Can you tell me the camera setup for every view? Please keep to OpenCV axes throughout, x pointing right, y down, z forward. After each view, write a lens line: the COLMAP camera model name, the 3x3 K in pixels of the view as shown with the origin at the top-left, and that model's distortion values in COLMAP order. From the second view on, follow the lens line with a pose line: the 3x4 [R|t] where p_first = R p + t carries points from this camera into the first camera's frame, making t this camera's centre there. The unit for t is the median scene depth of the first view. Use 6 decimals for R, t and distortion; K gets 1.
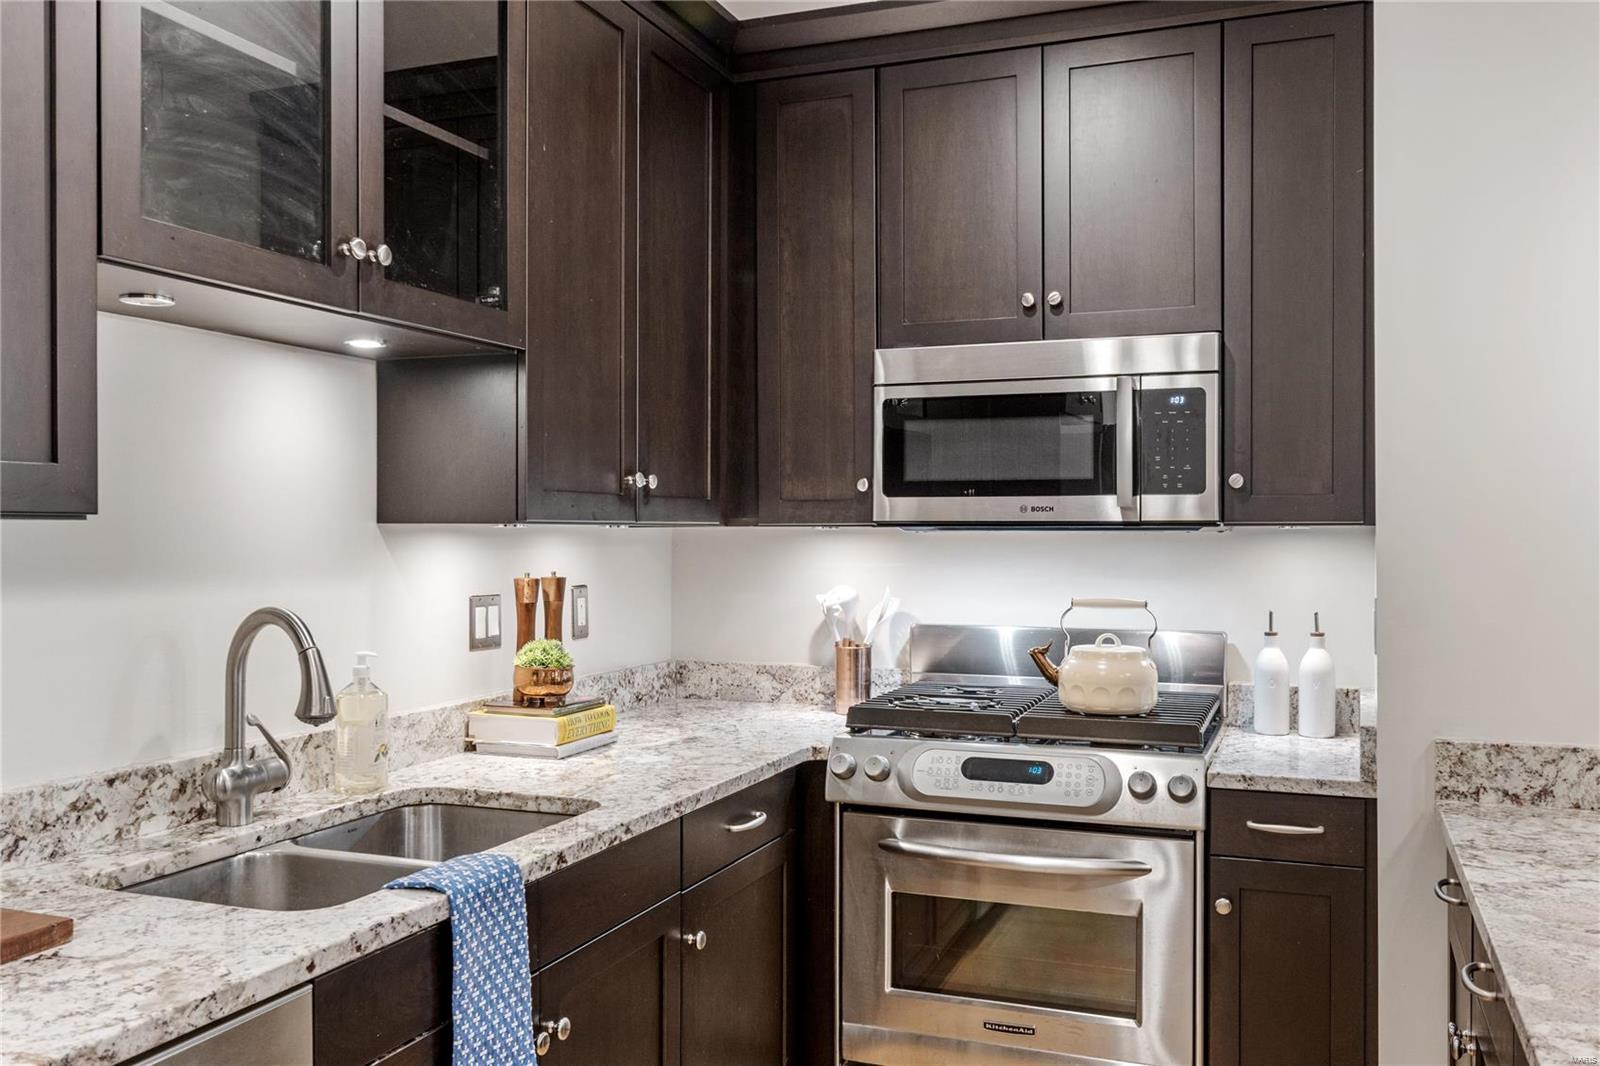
lens RADIAL K [[1365.6, 0, 807.1], [0, 1365.6, 543.7], [0, 0, 1]] dist [-0.000170, 0.006048]
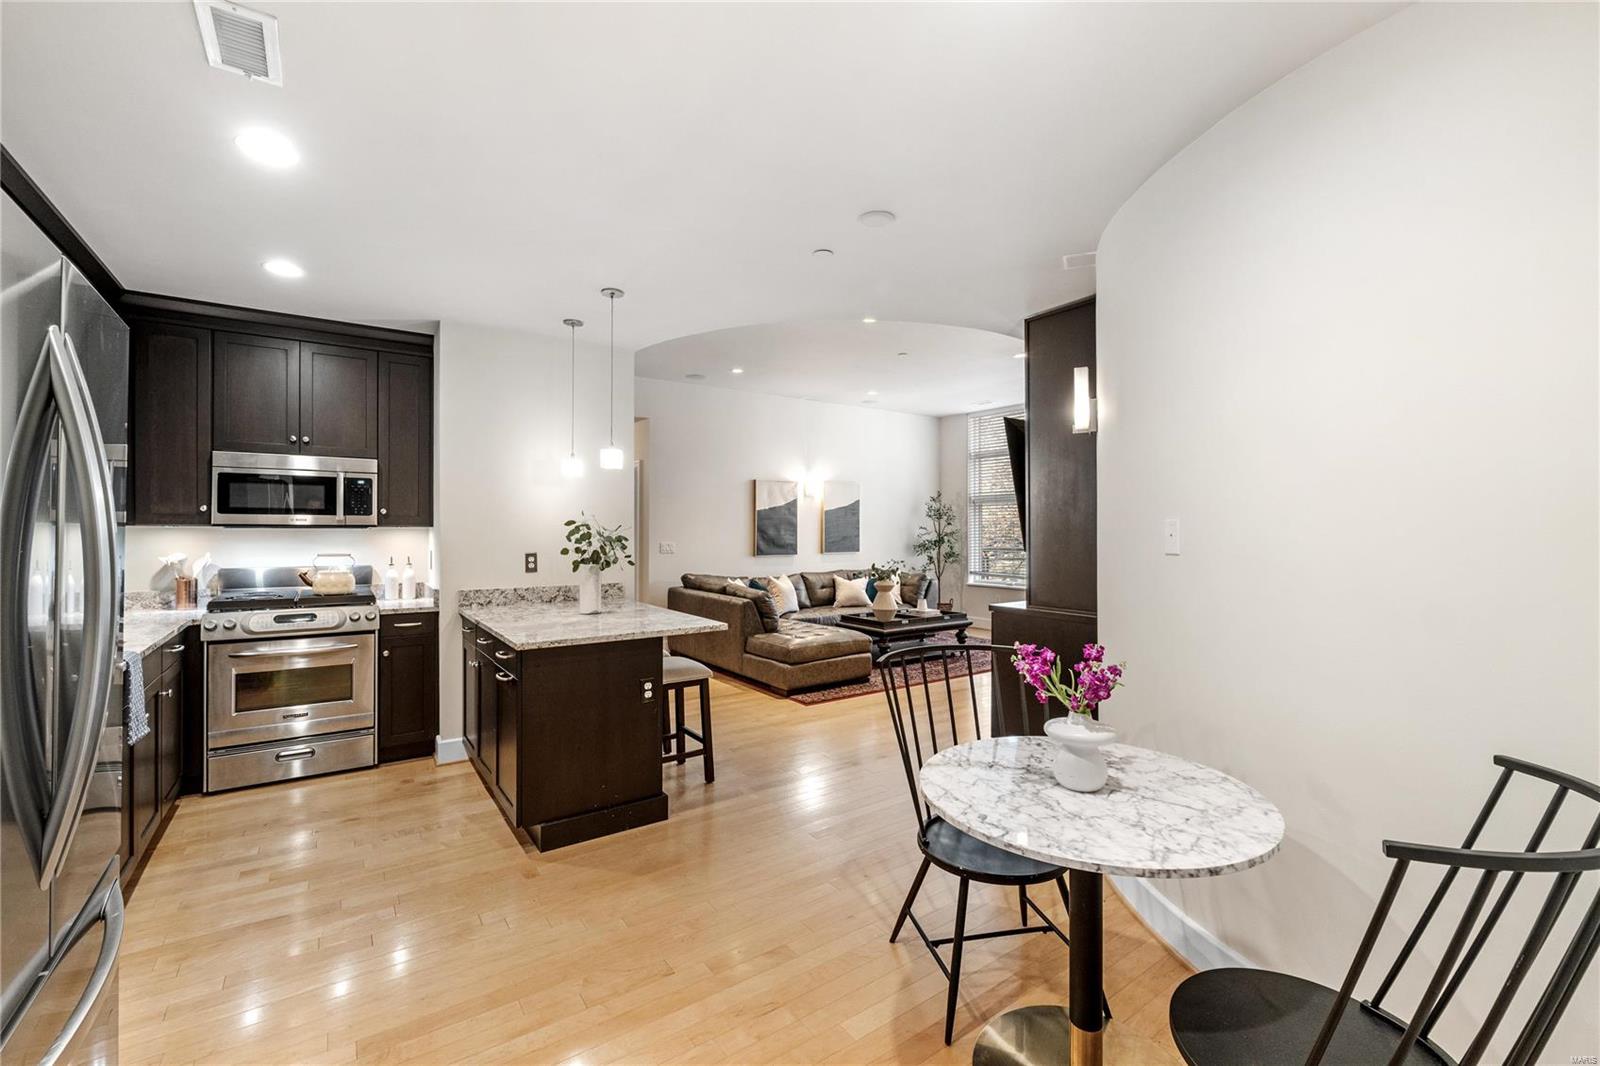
lens RADIAL K [[675.3, 0, 799.5], [0, 675.3, 525.7], [0, 0, 1]] dist [-0.007016, -0.000558]
pose [[0.553909, 0.006130, 0.832555, -0.394546], [0.003410, 0.999948, -0.009632, 0.001442], [-0.832570, 0.008174, 0.553859, -0.536243]]
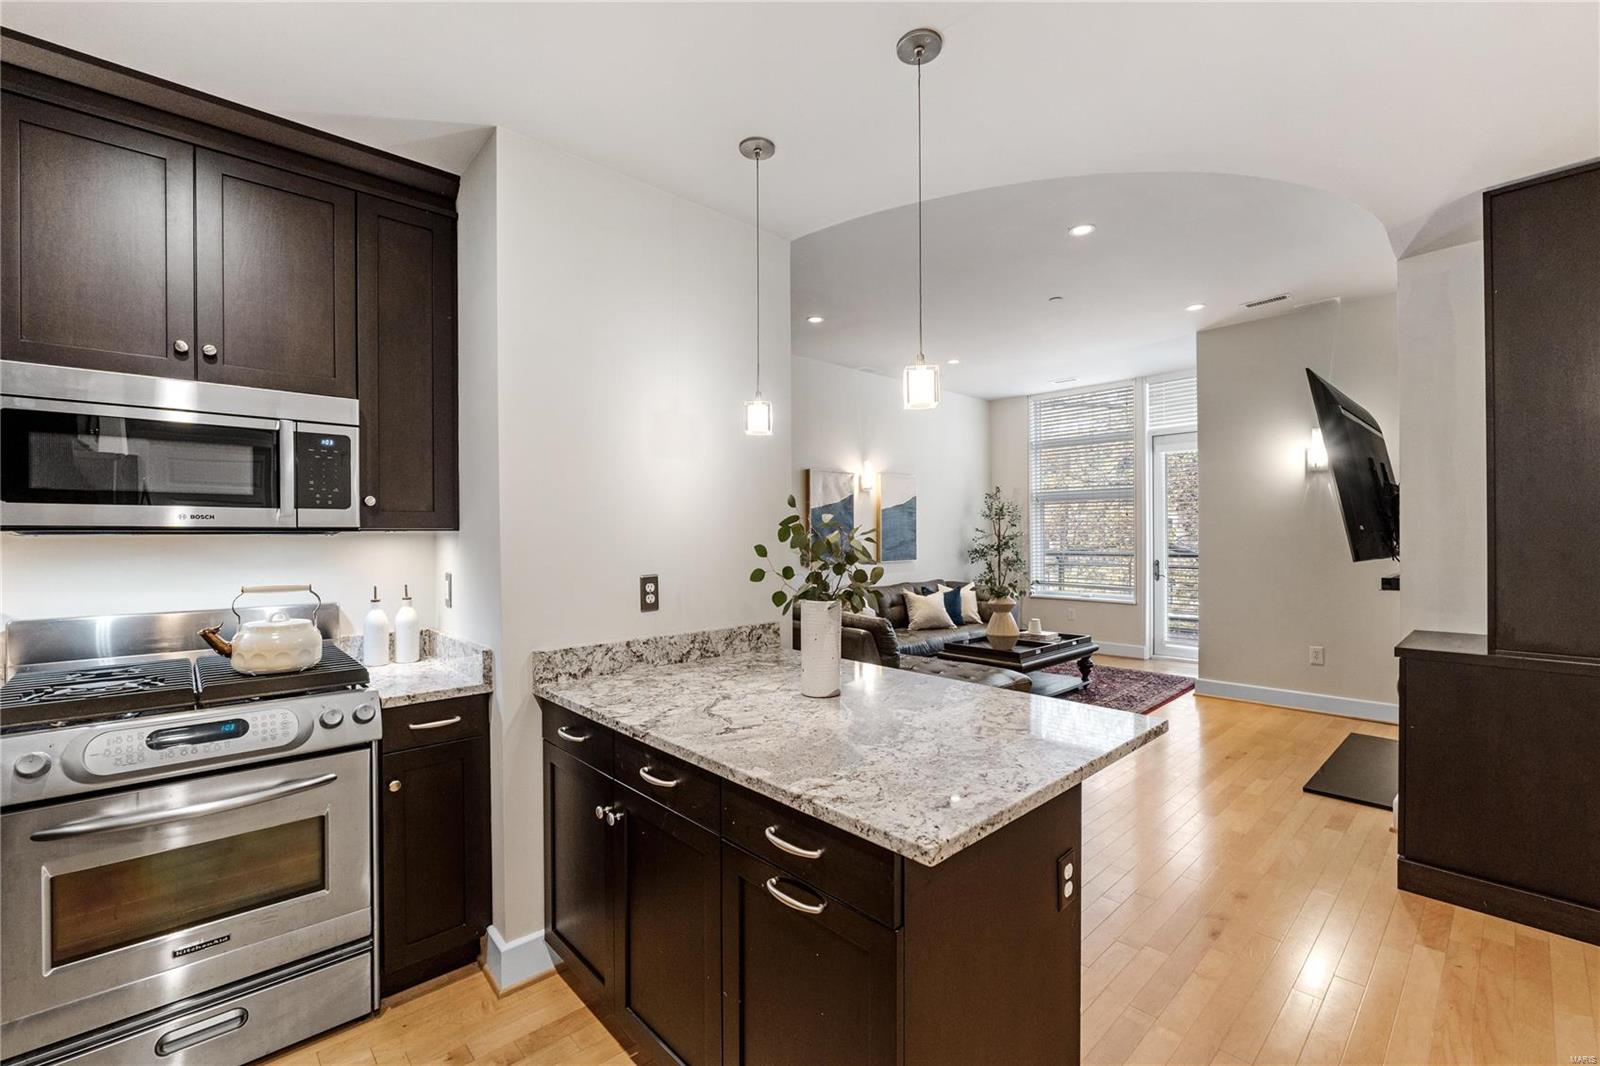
lens RADIAL K [[675.3, 0, 796.1], [0, 675.3, 536.5], [0, 0, 1]] dist [-0.007016, -0.000558]
pose [[0.440721, -0.005496, 0.897627, -0.148289], [0.009573, 0.999953, 0.001422, -0.003485], [-0.897593, 0.007966, 0.440753, 0.259954]]
